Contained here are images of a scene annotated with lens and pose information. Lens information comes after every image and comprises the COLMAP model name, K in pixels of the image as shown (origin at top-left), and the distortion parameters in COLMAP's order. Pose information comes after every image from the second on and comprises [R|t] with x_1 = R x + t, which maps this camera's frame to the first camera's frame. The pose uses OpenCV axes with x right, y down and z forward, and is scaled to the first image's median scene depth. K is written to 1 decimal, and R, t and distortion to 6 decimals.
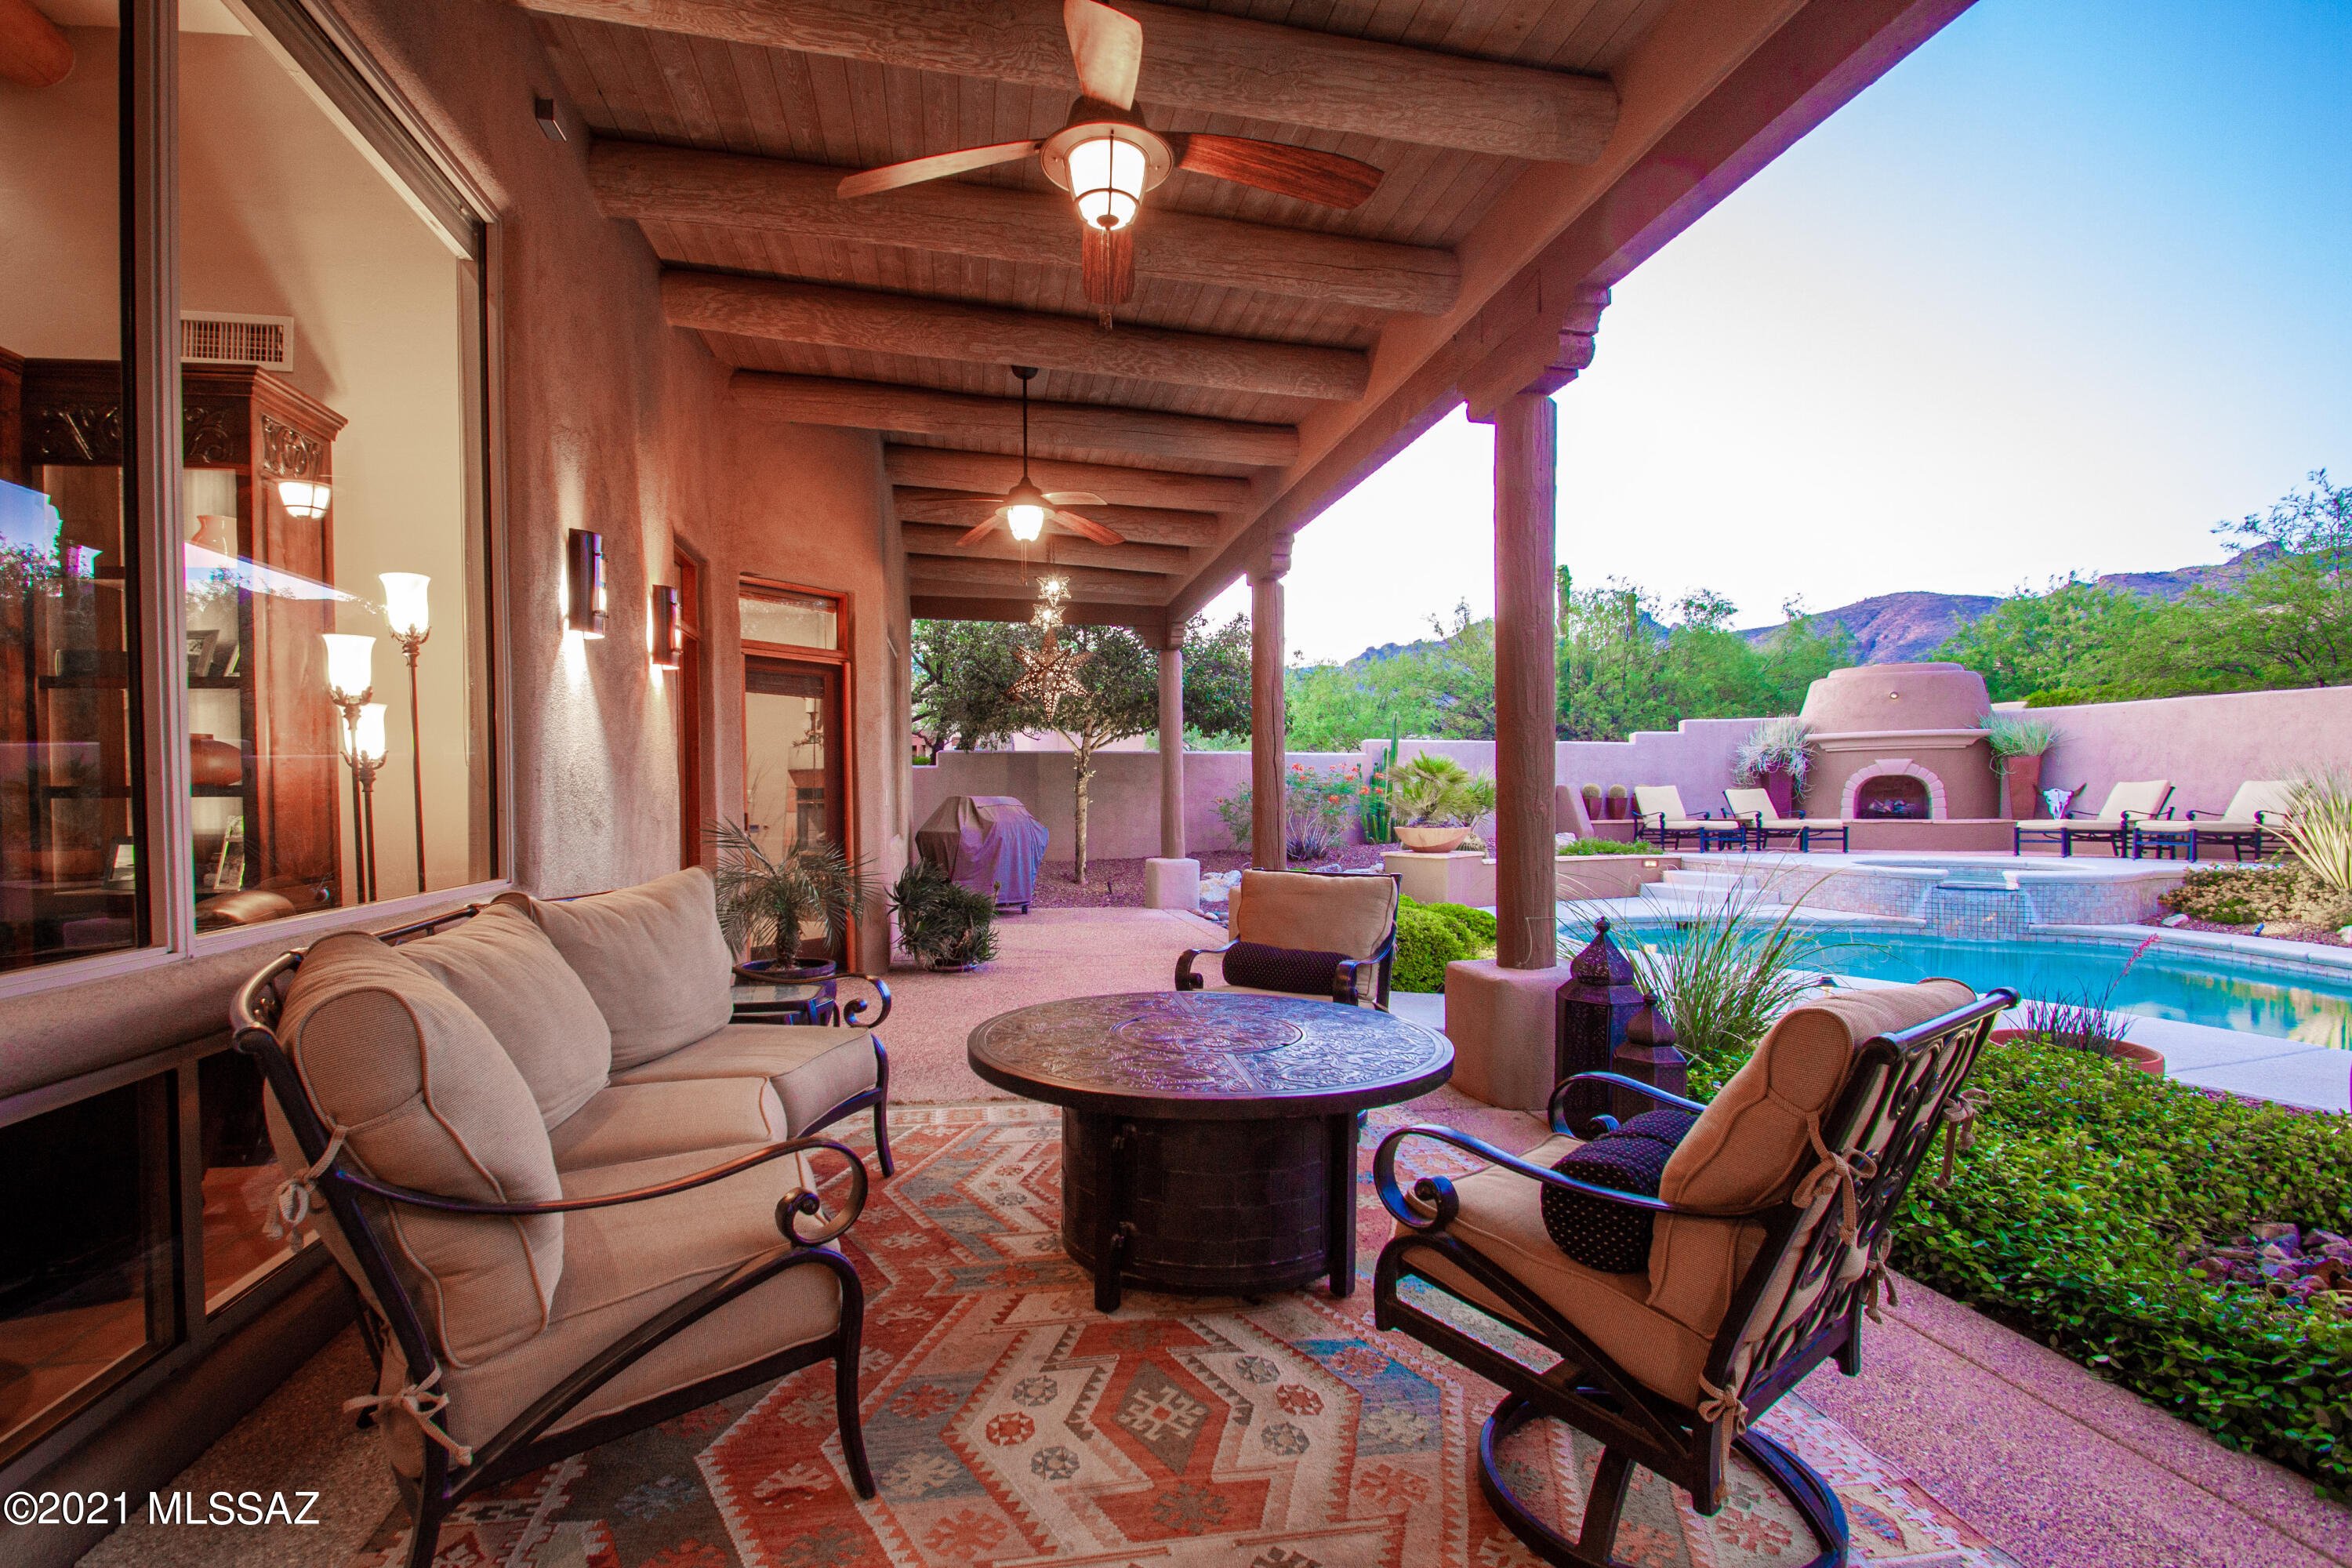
lens RADIAL K [[1129.3, 0, 1193.9], [0, 1129.3, 790.7], [0, 0, 1]] dist [0.000866, 0.000194]
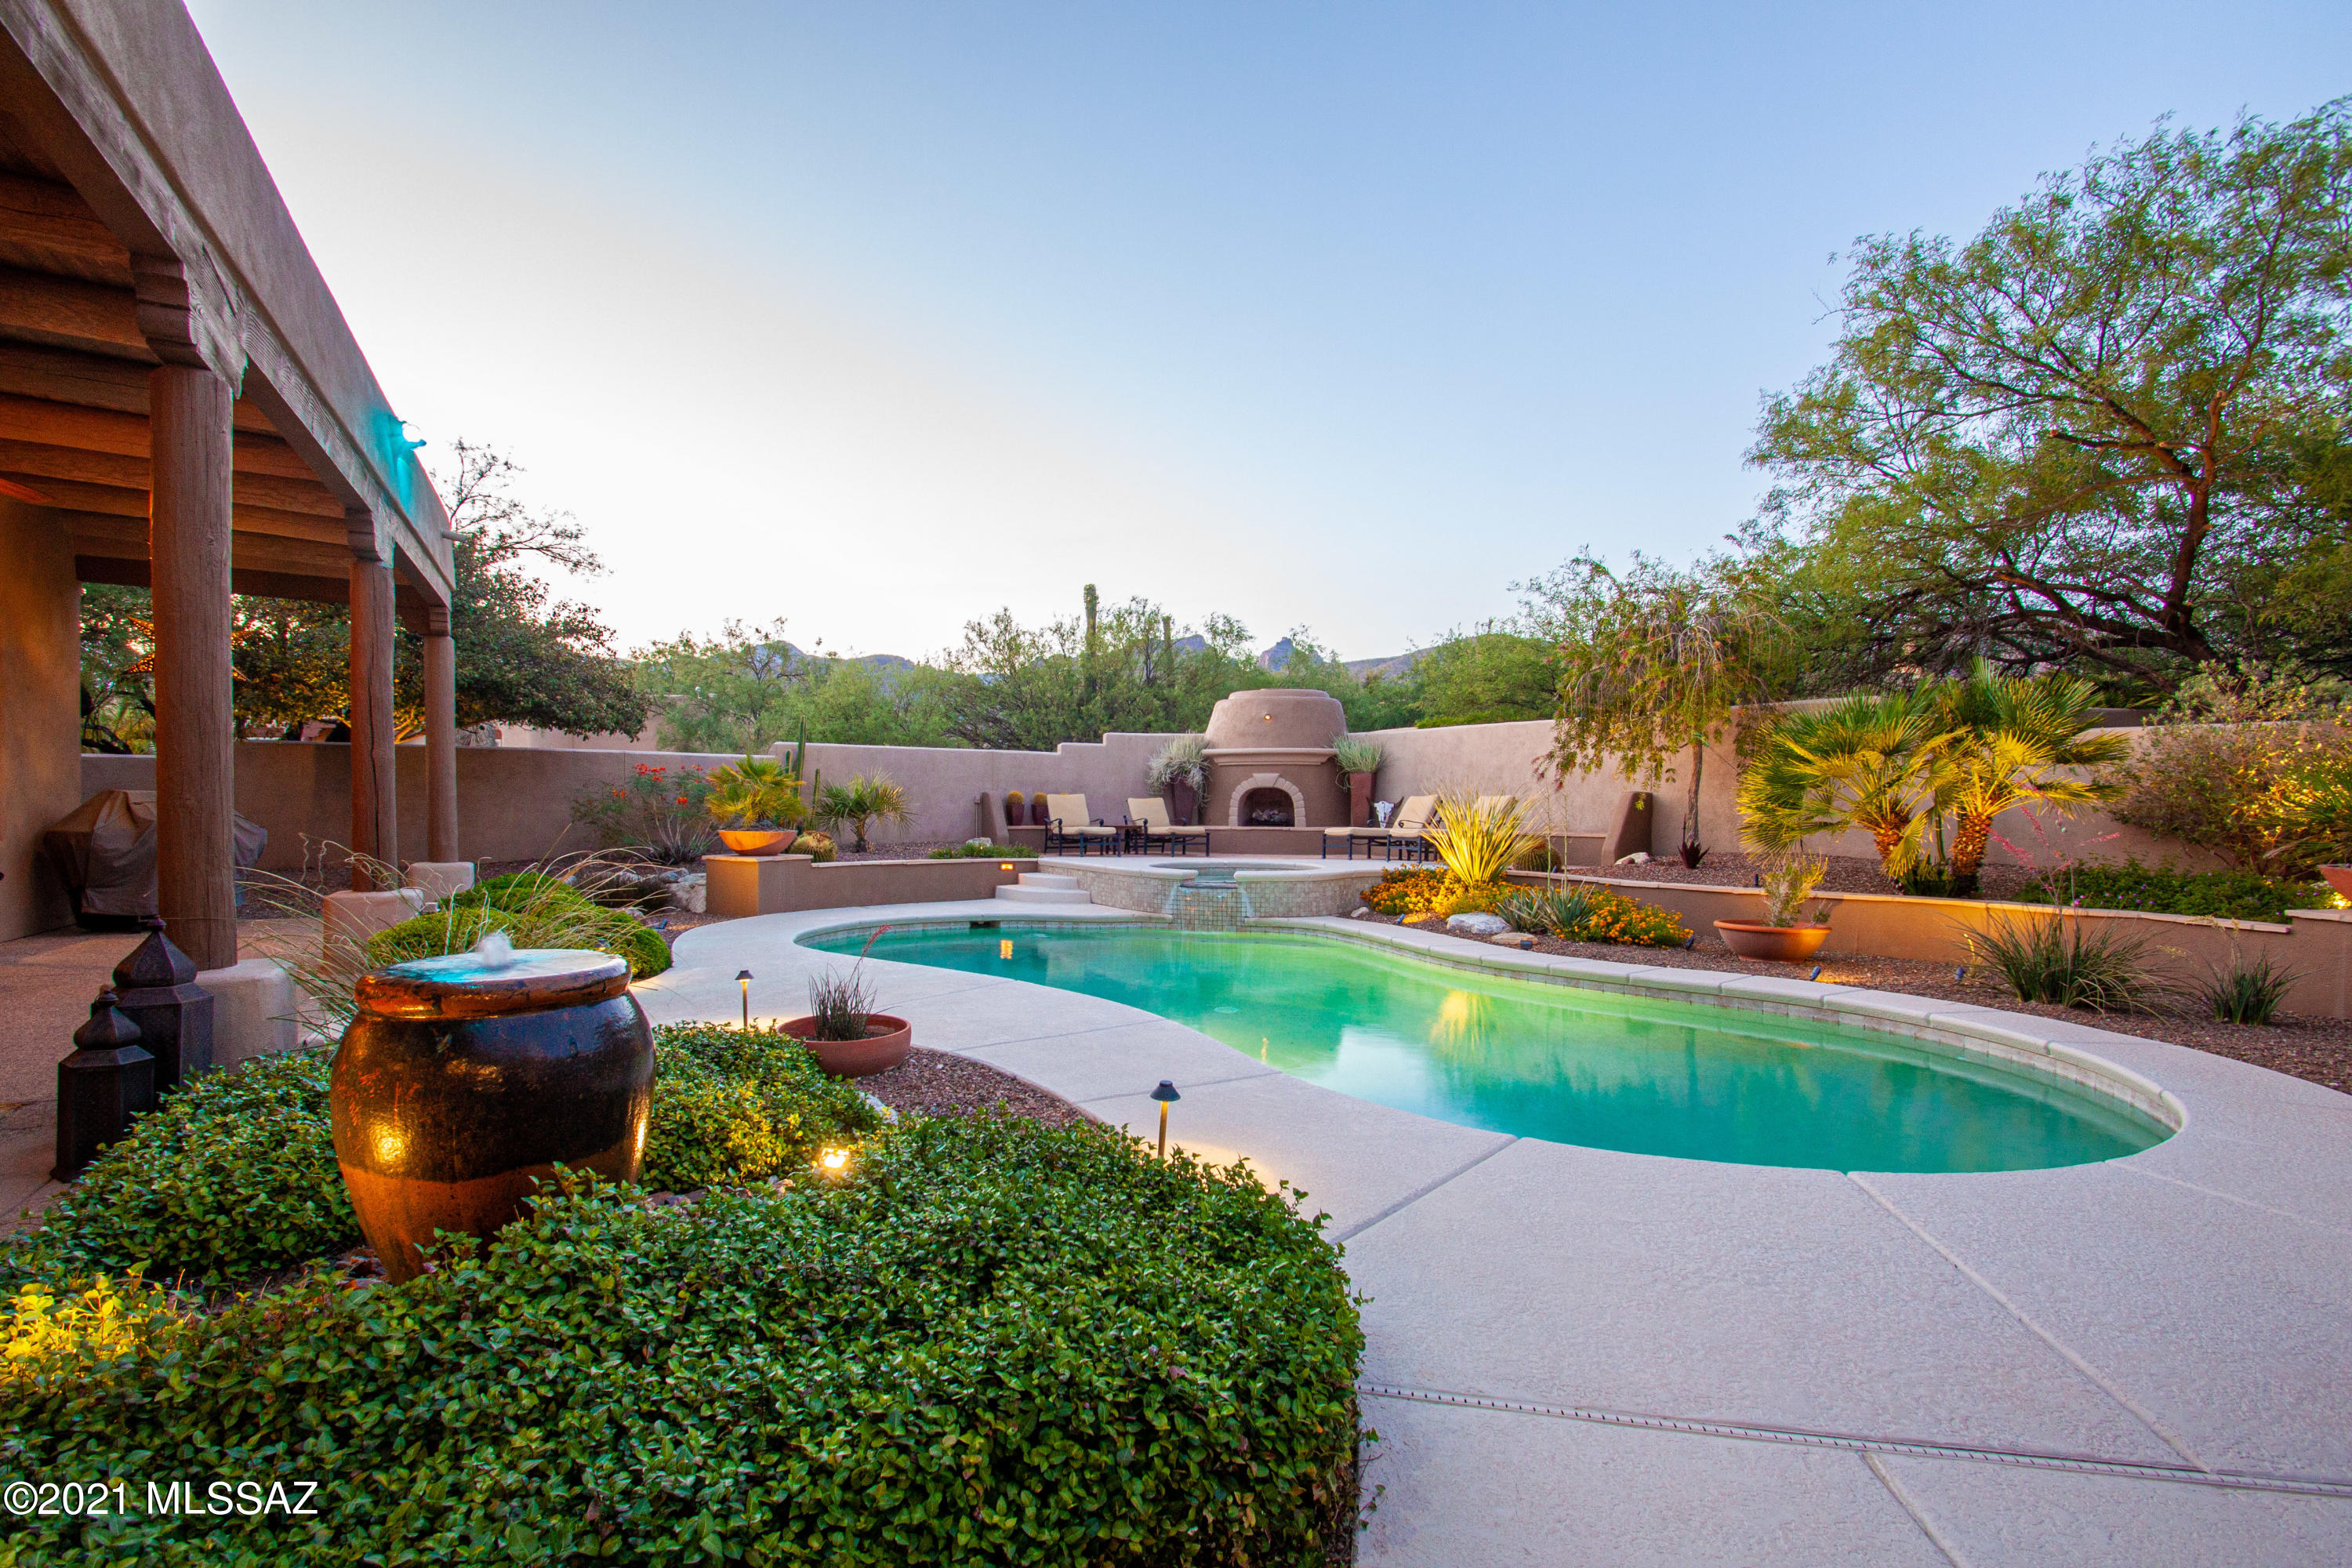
lens RADIAL K [[1129.3, 0, 1179.8], [0, 1129.3, 790.6], [0, 0, 1]] dist [0.000866, 0.000194]
pose [[0.962028, 0.016213, 0.272469, 0.235321], [-0.014306, 0.999857, -0.008986, 0.000819], [-0.272576, 0.004747, 0.962123, -0.052499]]
